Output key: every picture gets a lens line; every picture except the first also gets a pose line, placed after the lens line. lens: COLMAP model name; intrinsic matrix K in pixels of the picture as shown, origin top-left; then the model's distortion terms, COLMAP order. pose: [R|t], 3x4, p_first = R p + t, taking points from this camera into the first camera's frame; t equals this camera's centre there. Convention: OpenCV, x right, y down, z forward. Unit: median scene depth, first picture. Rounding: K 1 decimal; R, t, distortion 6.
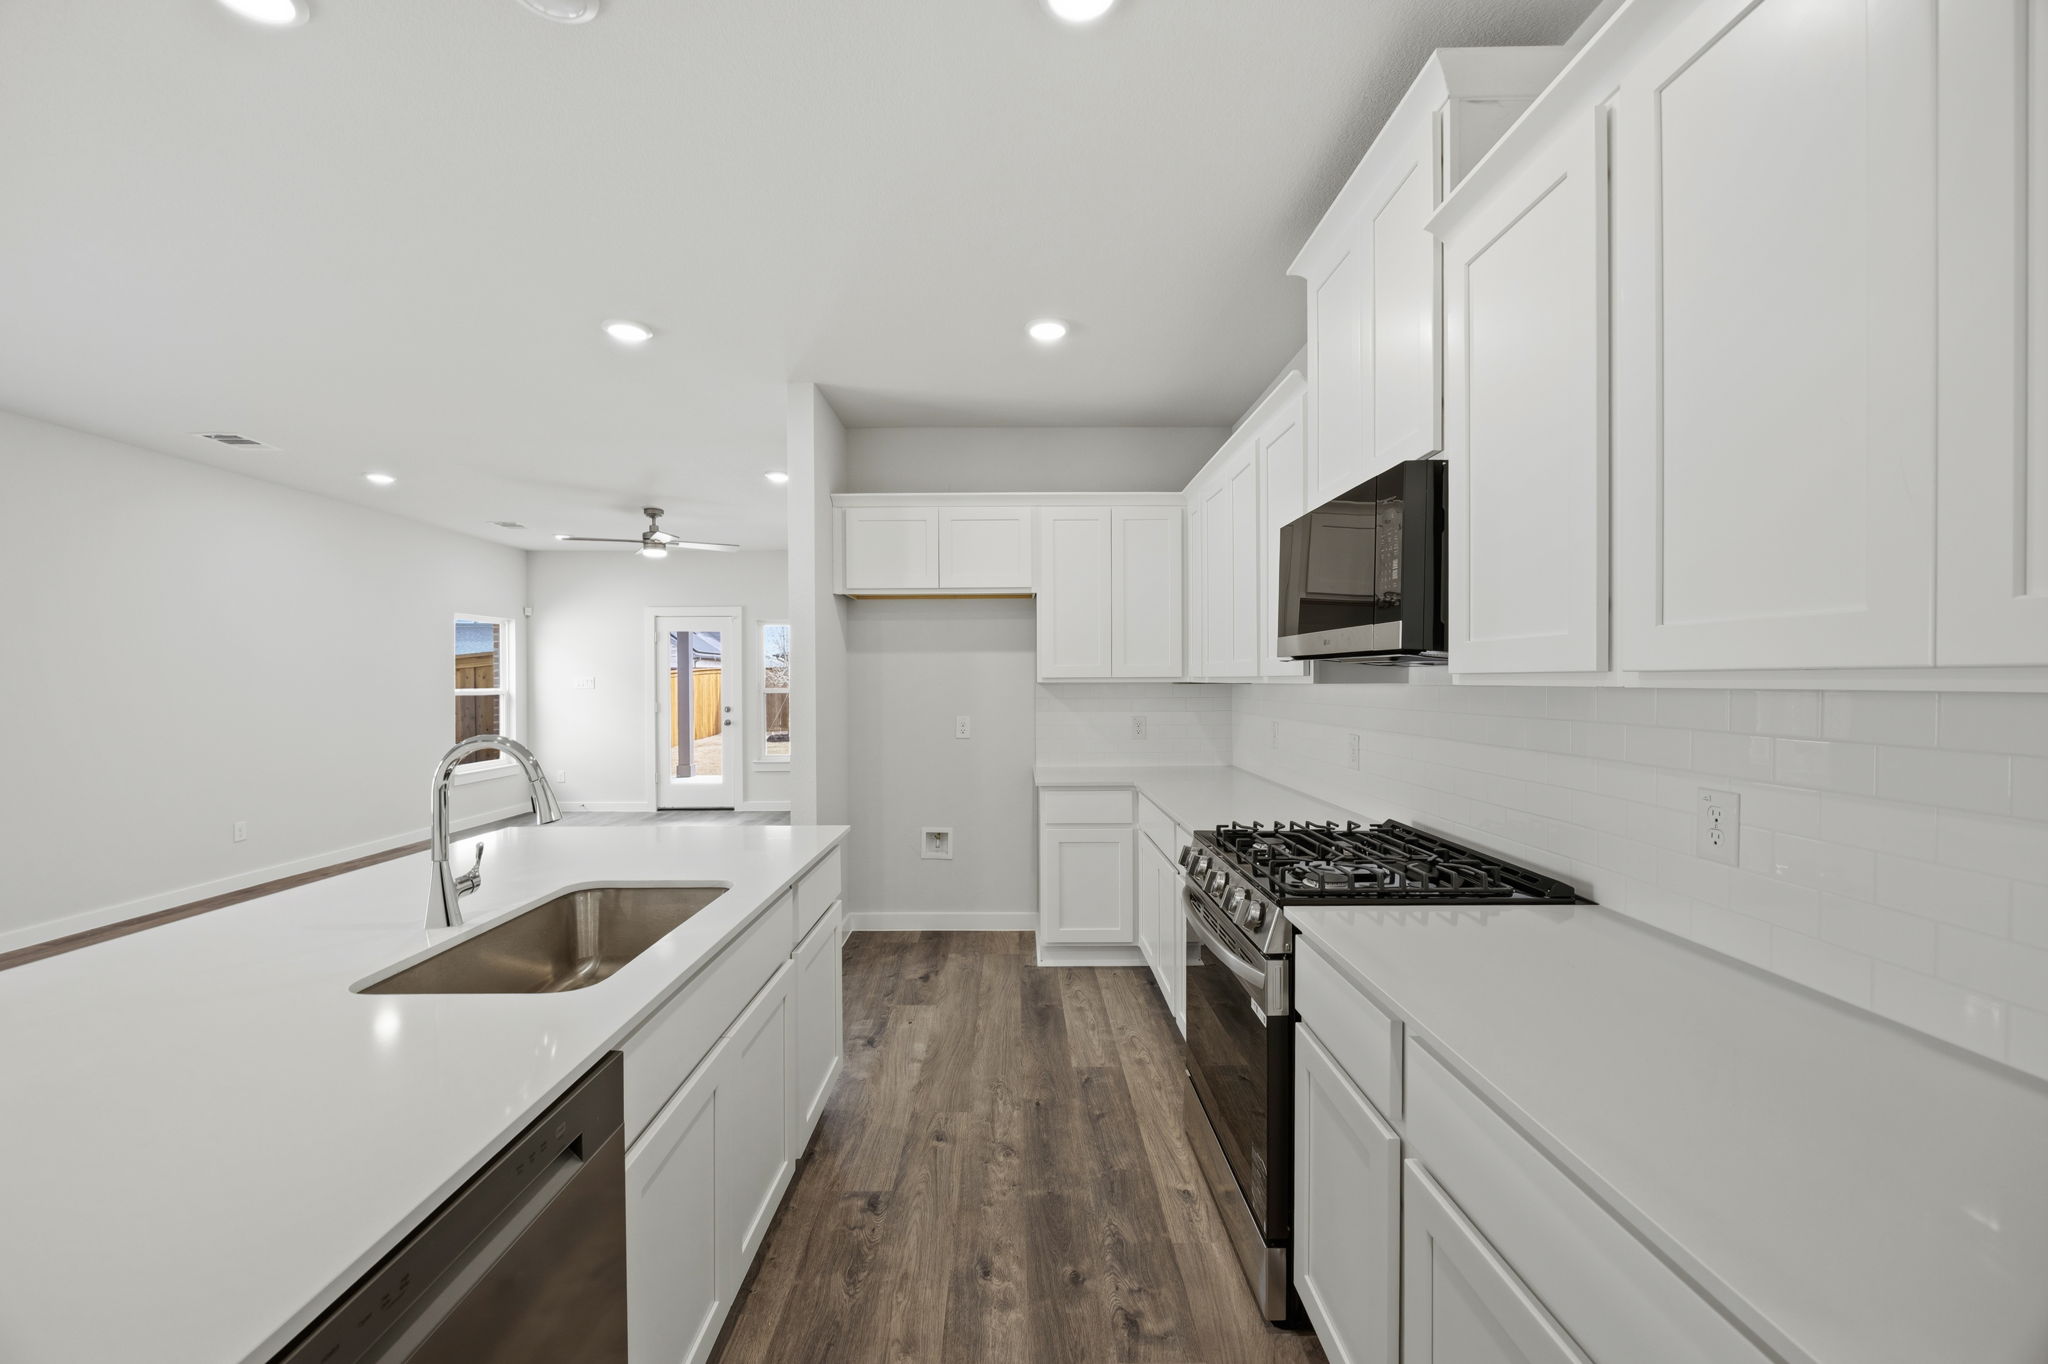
lens RADIAL K [[798.0, 0, 1021.1], [0, 798.0, 680.0], [0, 0, 1]] dist [-0.001424, -0.000746]
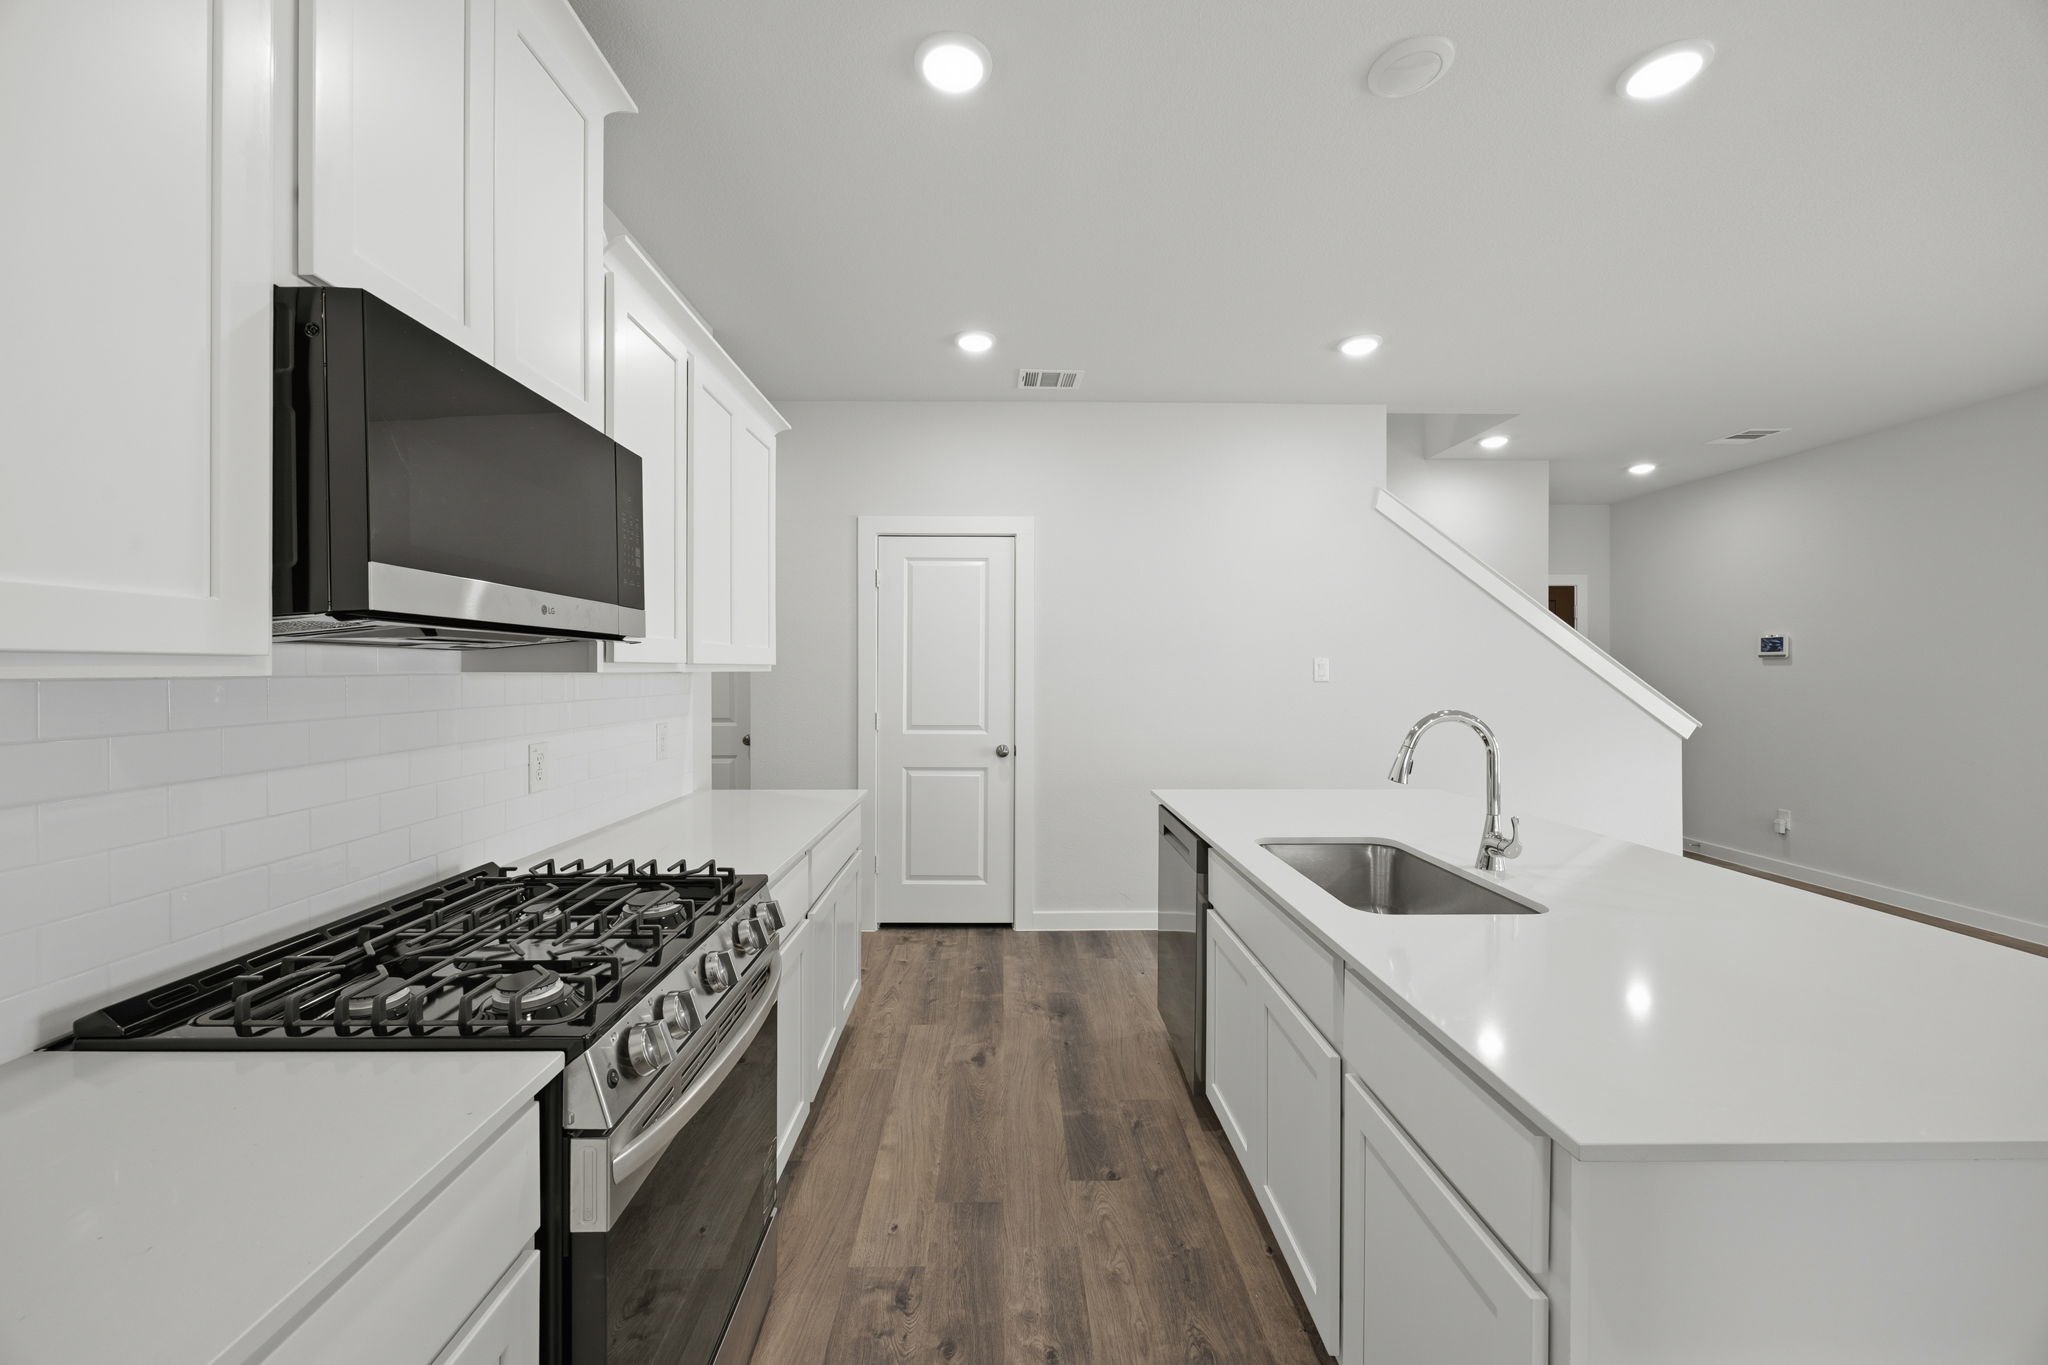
lens RADIAL K [[798.0, 0, 1010.7], [0, 798.0, 684.9], [0, 0, 1]] dist [-0.001424, -0.000746]
pose [[-0.999838, 0.003383, -0.017701, 0.003897], [0.003030, 0.999797, 0.019906, 0.001880], [0.017765, 0.019849, -0.999645, 0.543407]]
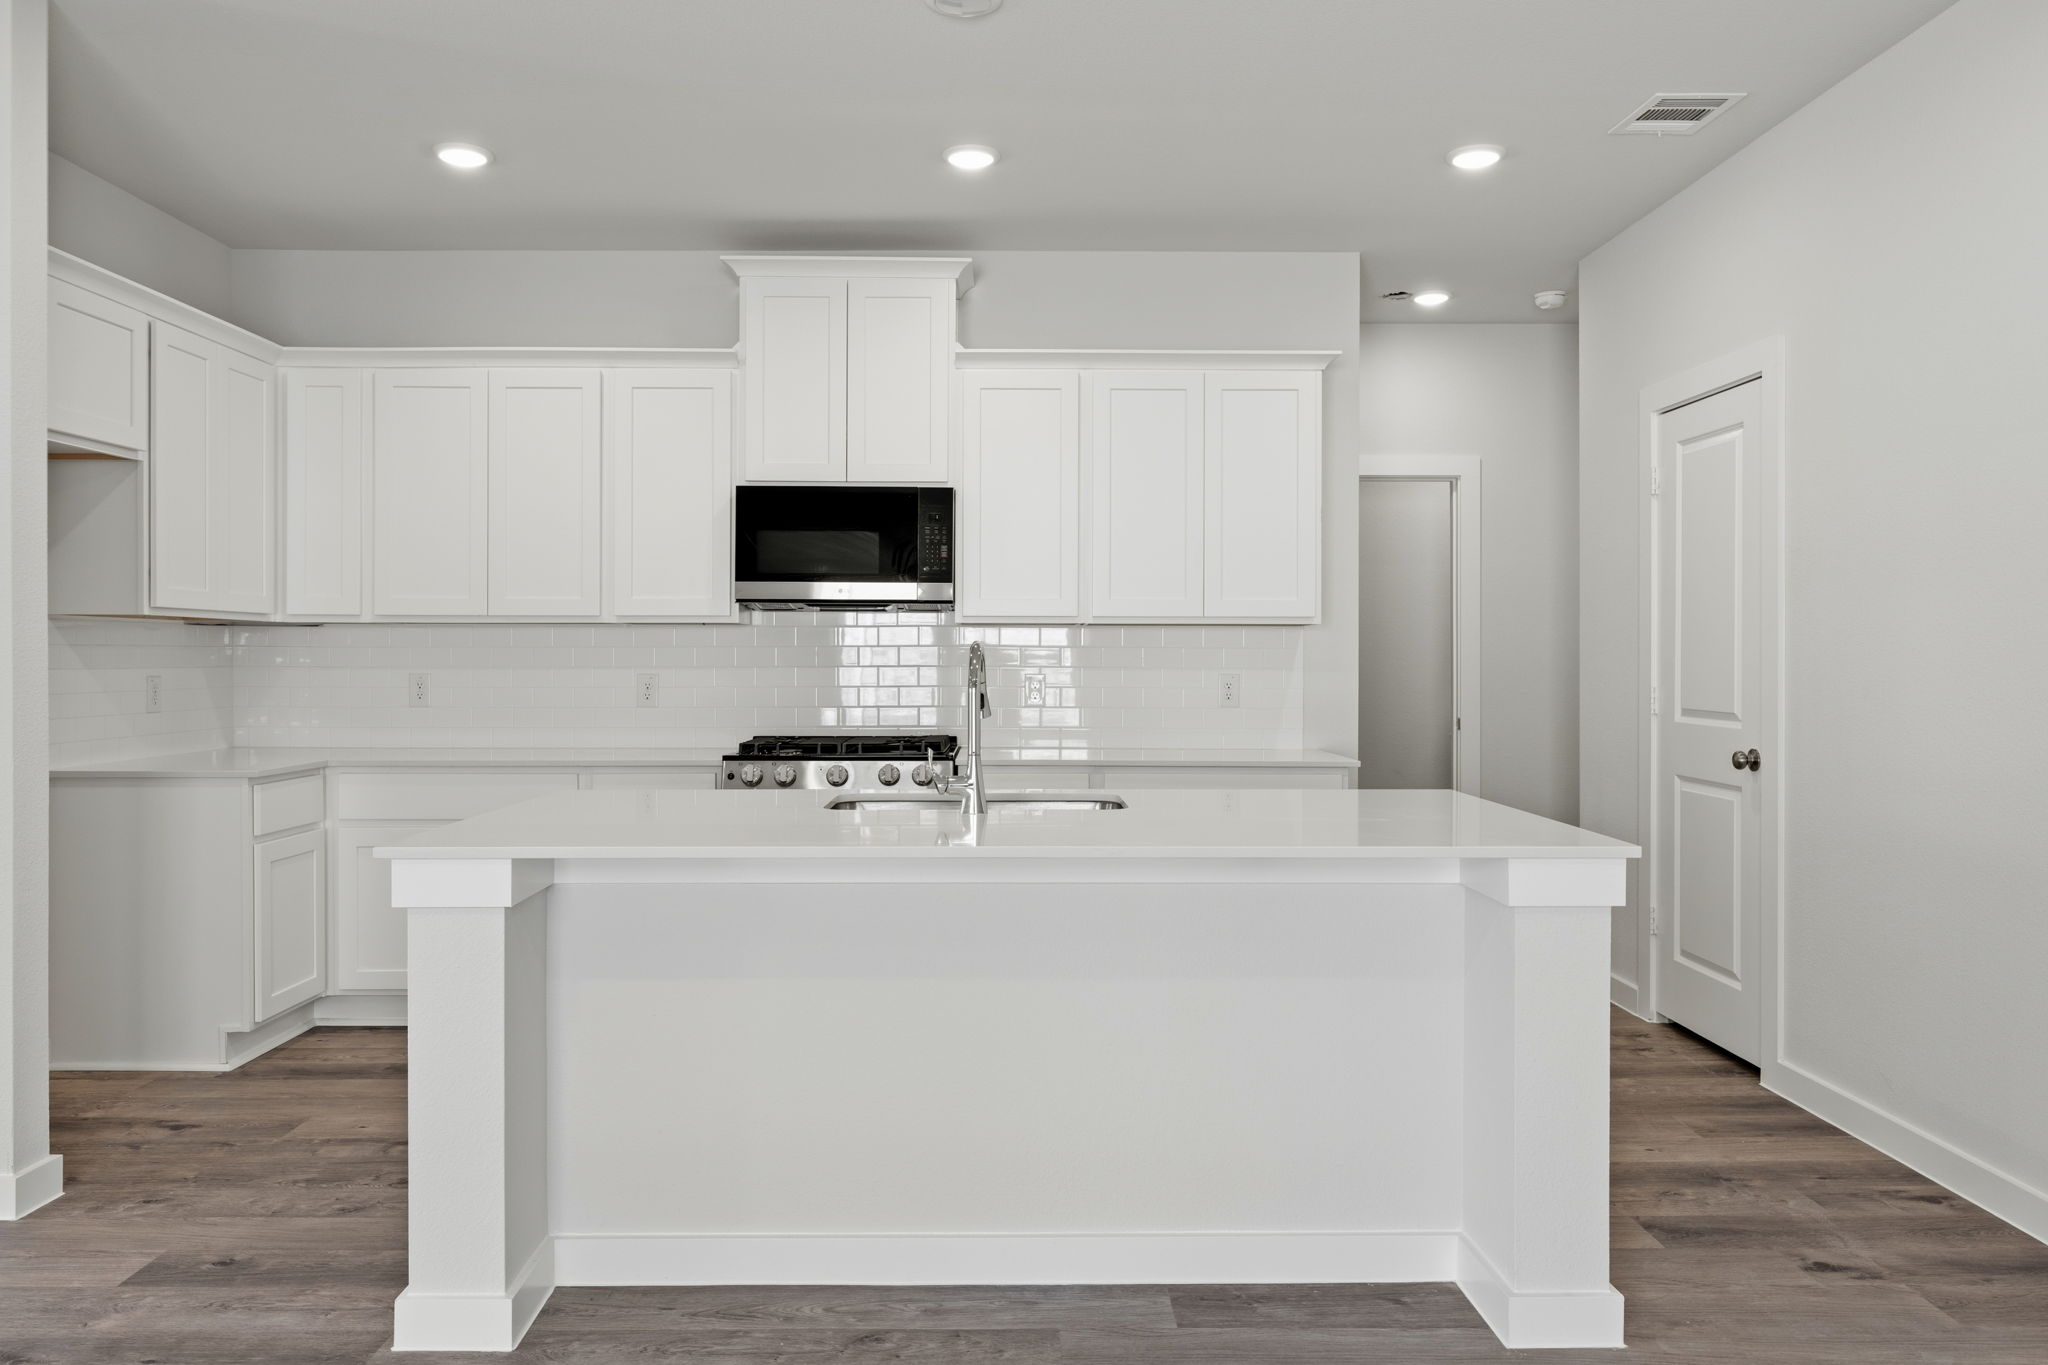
lens RADIAL K [[1444.1, 0, 1006.6], [0, 1444.1, 670.7], [0, 0, 1]] dist [0.003288, -0.006237]
pose [[-0.001559, -0.002889, 0.999995, -0.667810], [-0.001719, 0.999994, 0.002887, 0.025989], [-0.999997, -0.001714, -0.001564, 0.241373]]
